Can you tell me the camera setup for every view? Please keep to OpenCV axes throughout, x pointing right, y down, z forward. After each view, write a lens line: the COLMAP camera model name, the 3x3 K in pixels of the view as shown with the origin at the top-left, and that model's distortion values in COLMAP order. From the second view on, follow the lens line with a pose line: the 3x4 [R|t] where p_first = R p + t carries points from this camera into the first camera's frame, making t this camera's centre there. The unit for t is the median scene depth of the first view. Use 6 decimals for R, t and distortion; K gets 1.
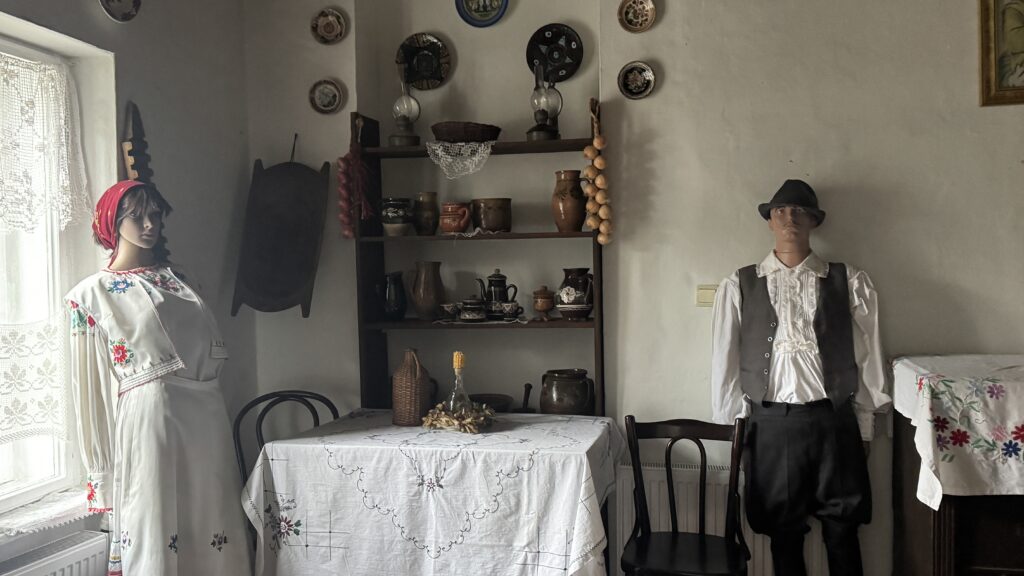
lens RADIAL K [[876.7, 0, 512.0], [0, 876.7, 288.0], [0, 0, 1]] dist [0.009386, 0.003699]
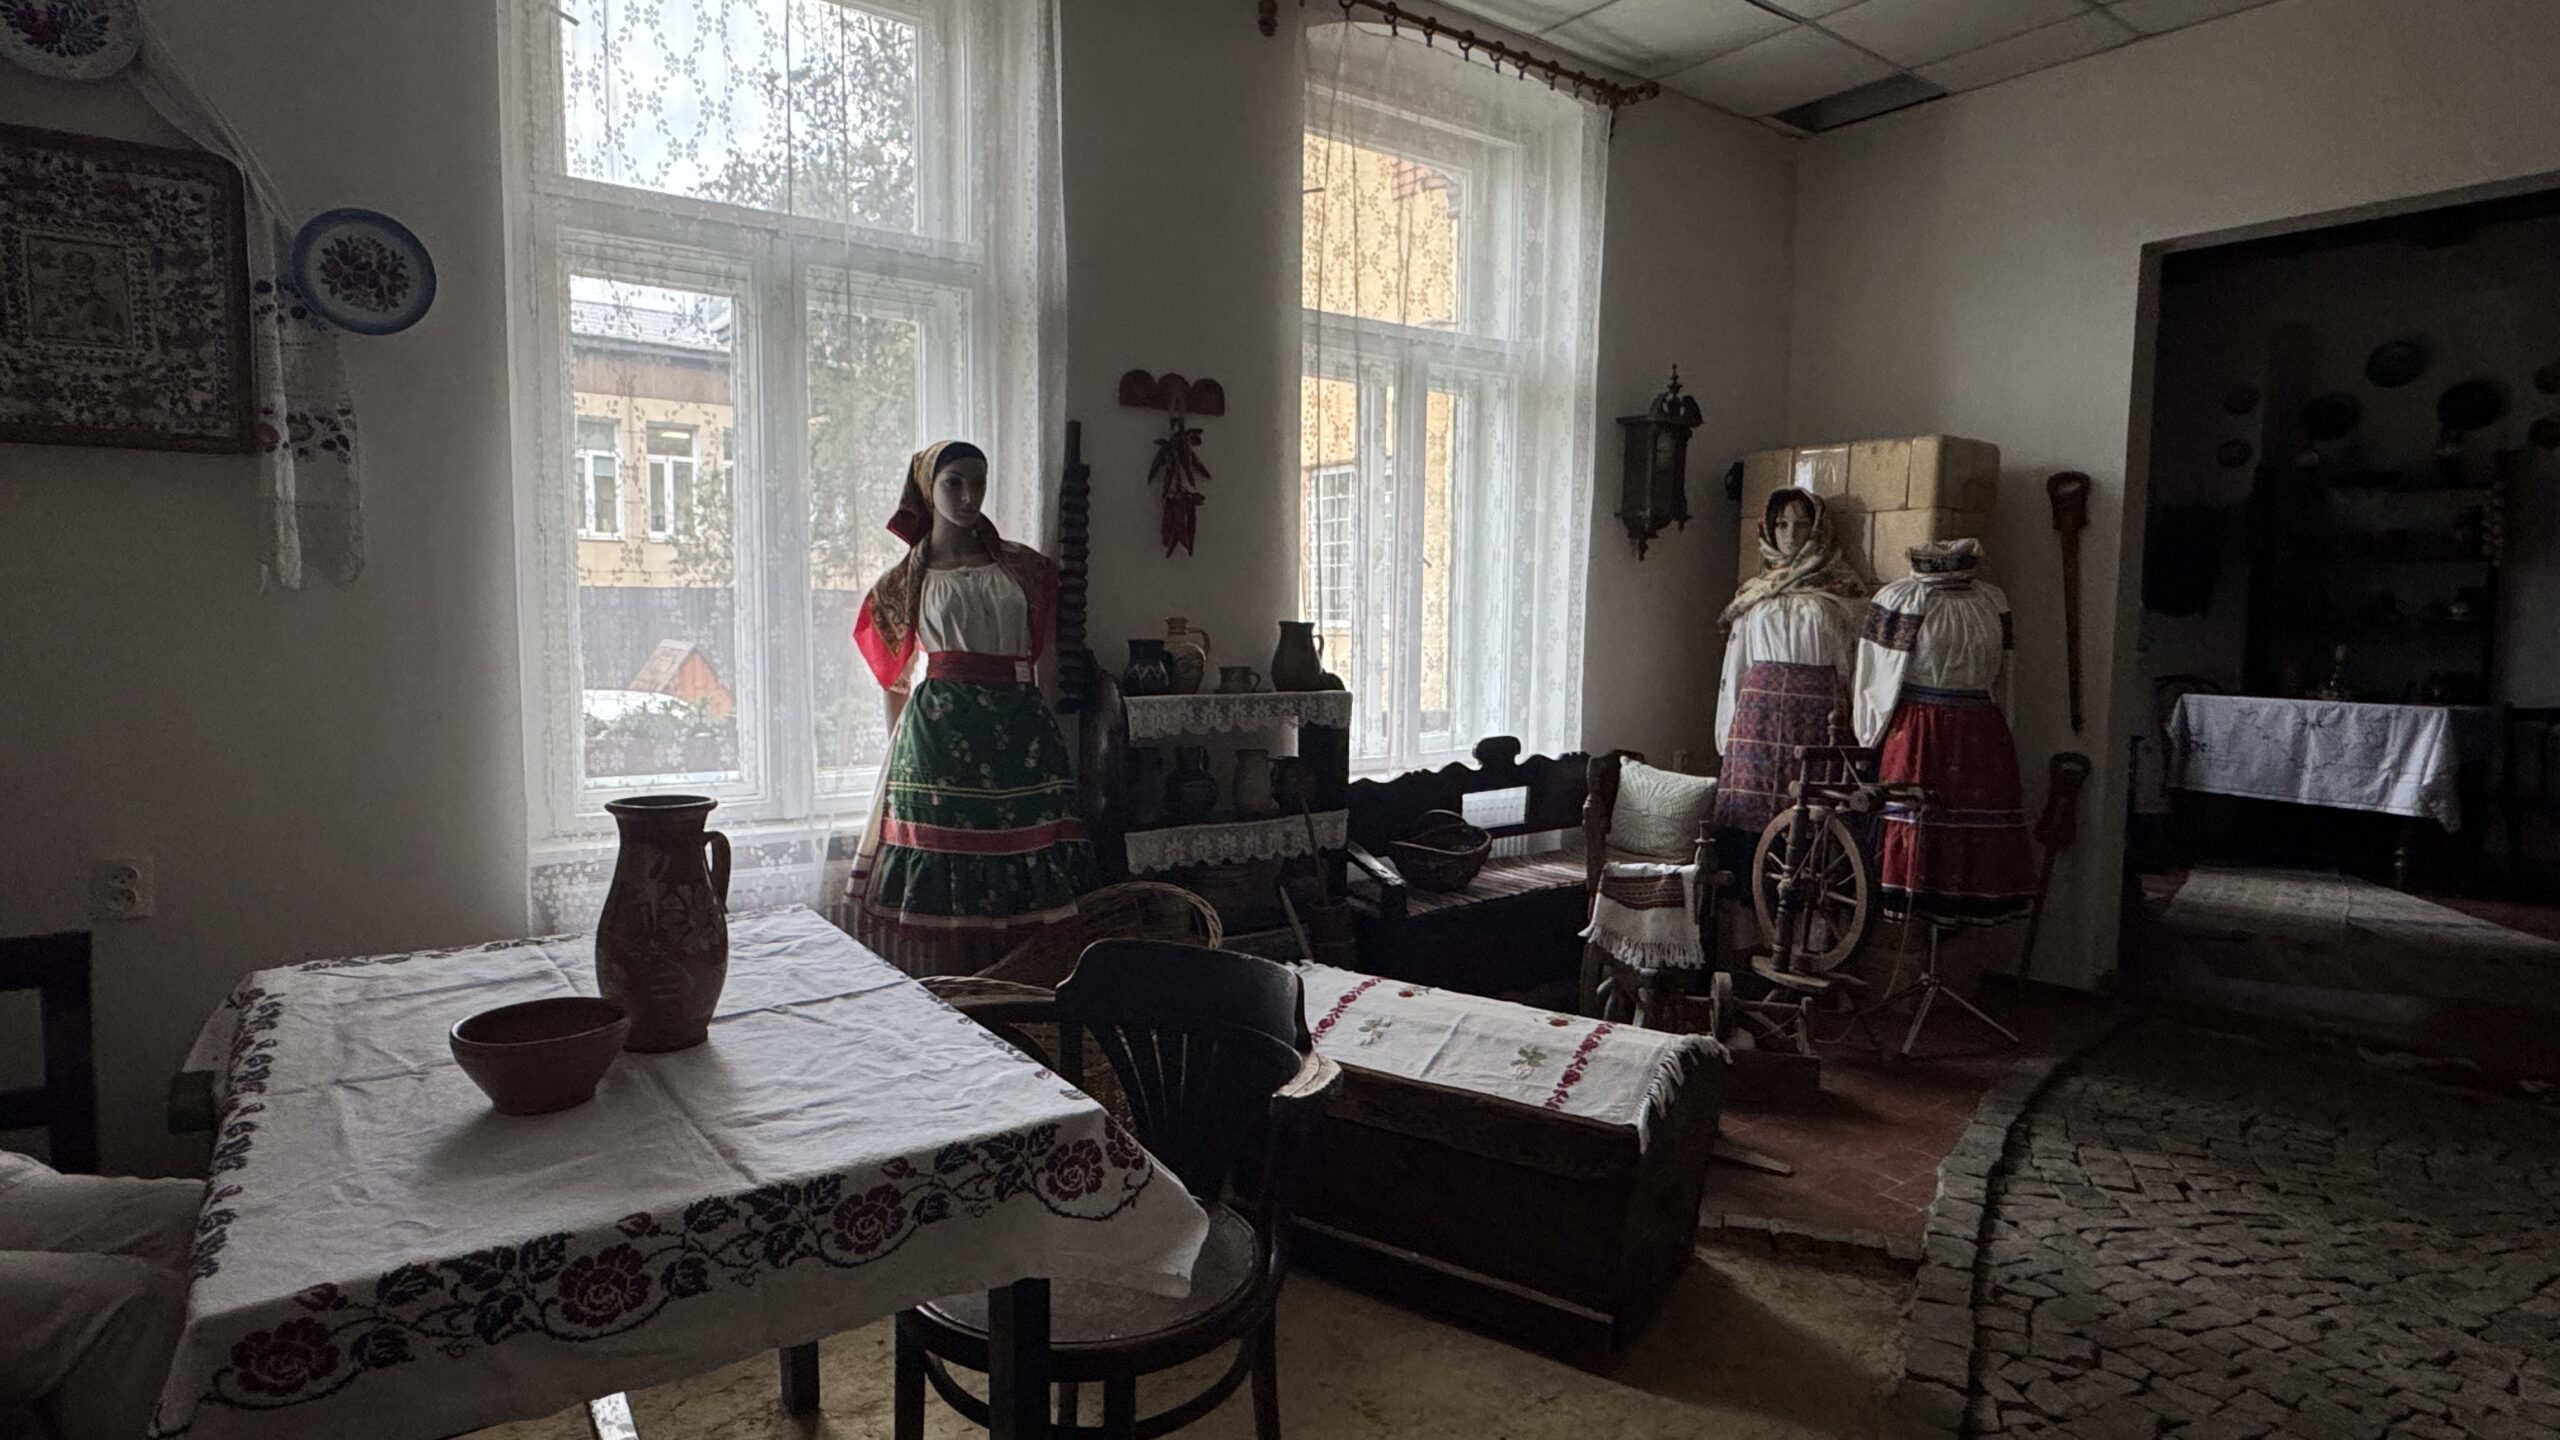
lens RADIAL K [[1353.1, 0, 1280.0], [0, 1353.1, 720.0], [0, 0, 1]] dist [-0.000643, -0.000291]
pose [[0.749533, 0.075819, -0.657610, 0.088148], [-0.037467, 0.996686, 0.072209, 0.093706], [0.660906, -0.029485, 0.749890, -1.607888]]
